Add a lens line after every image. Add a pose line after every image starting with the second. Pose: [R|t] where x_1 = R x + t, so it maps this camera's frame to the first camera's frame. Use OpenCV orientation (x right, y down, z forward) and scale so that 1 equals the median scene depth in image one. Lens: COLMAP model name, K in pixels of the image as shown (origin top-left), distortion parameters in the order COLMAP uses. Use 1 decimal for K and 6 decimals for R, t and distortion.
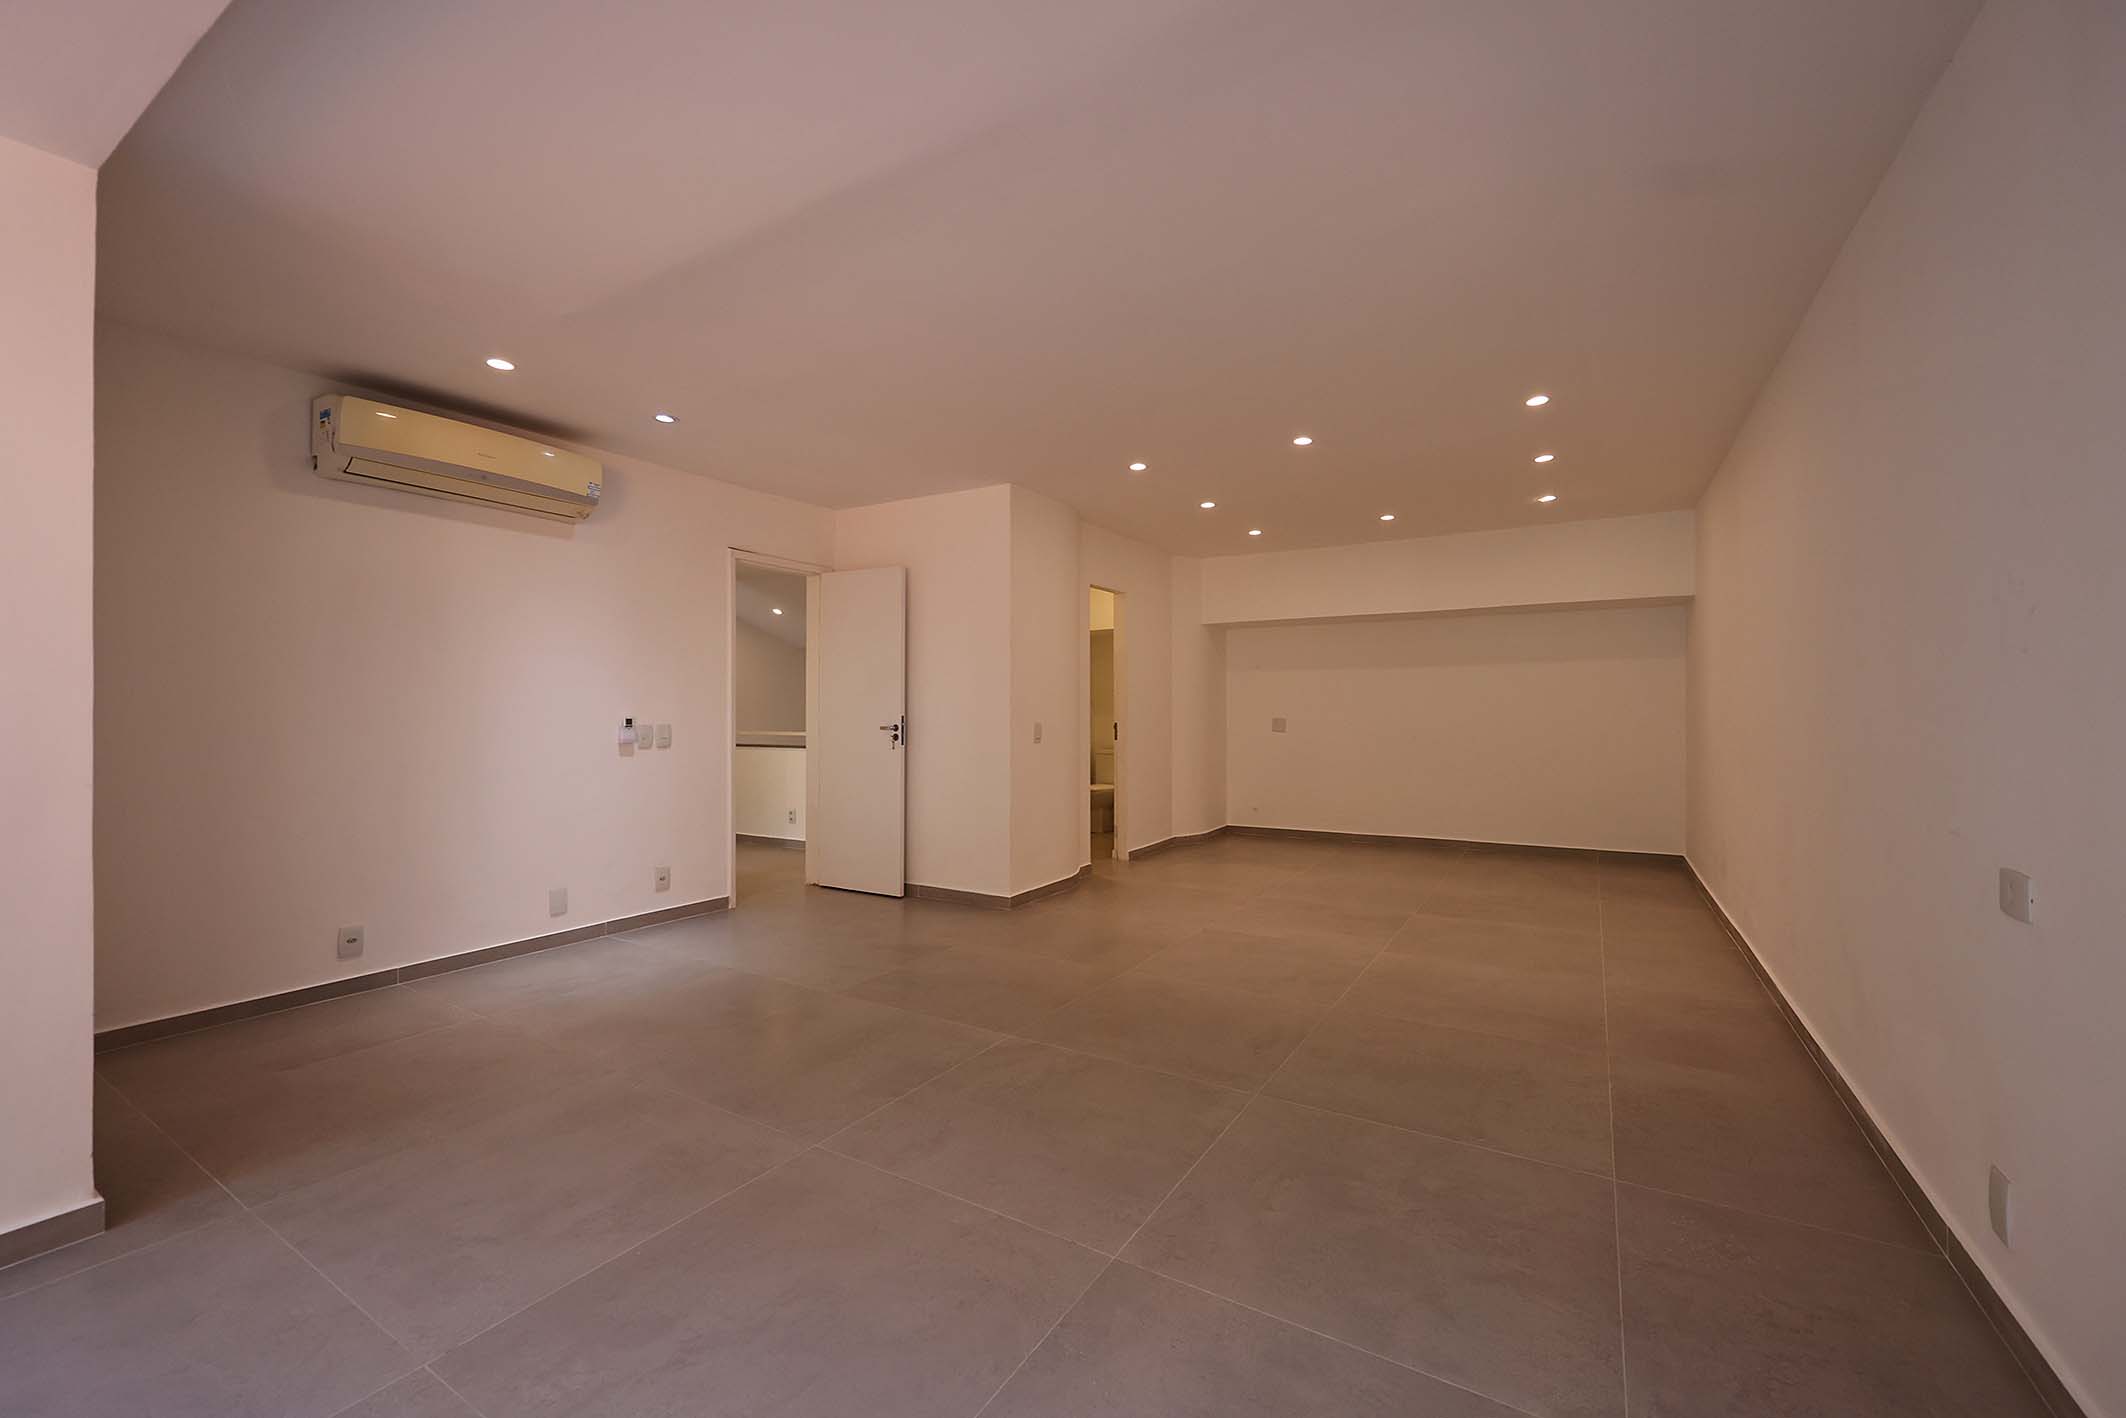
lens RADIAL K [[851.5, 0, 1062.2], [0, 851.5, 708.4], [0, 0, 1]] dist [-0.000015, -0.000842]
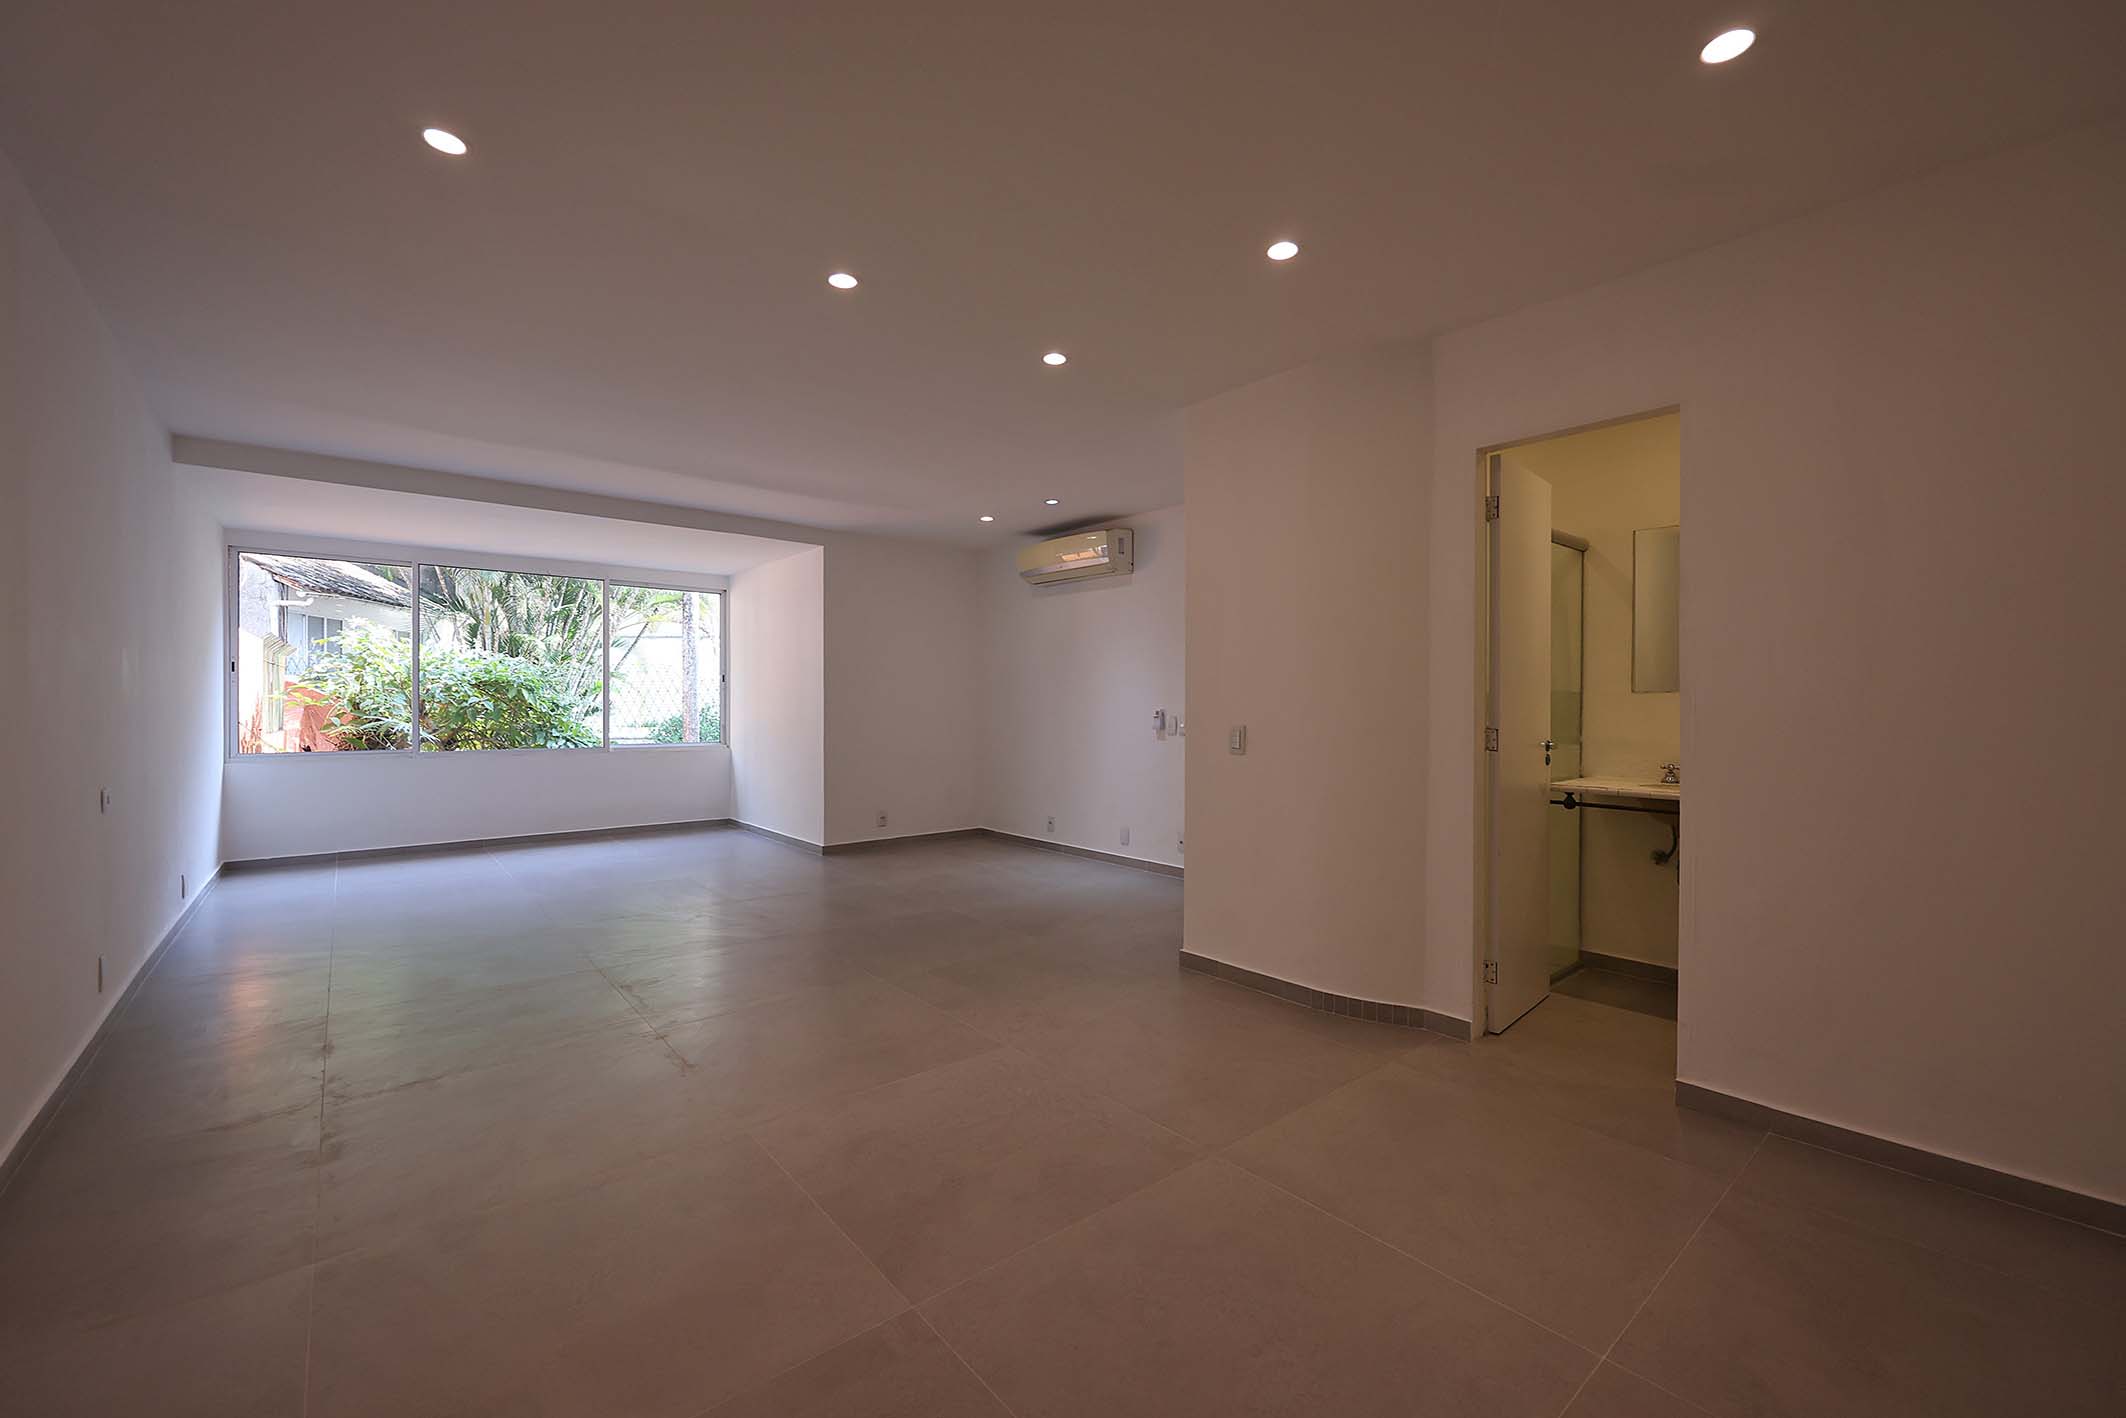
lens RADIAL K [[851.5, 0, 1062.8], [0, 851.5, 704.8], [0, 0, 1]] dist [-0.000015, -0.000842]
pose [[-0.310764, 0.002545, -0.950484, 0.820685], [-0.001232, 0.999994, 0.003081, -0.001501], [0.950486, 0.002128, -0.310759, 1.344962]]
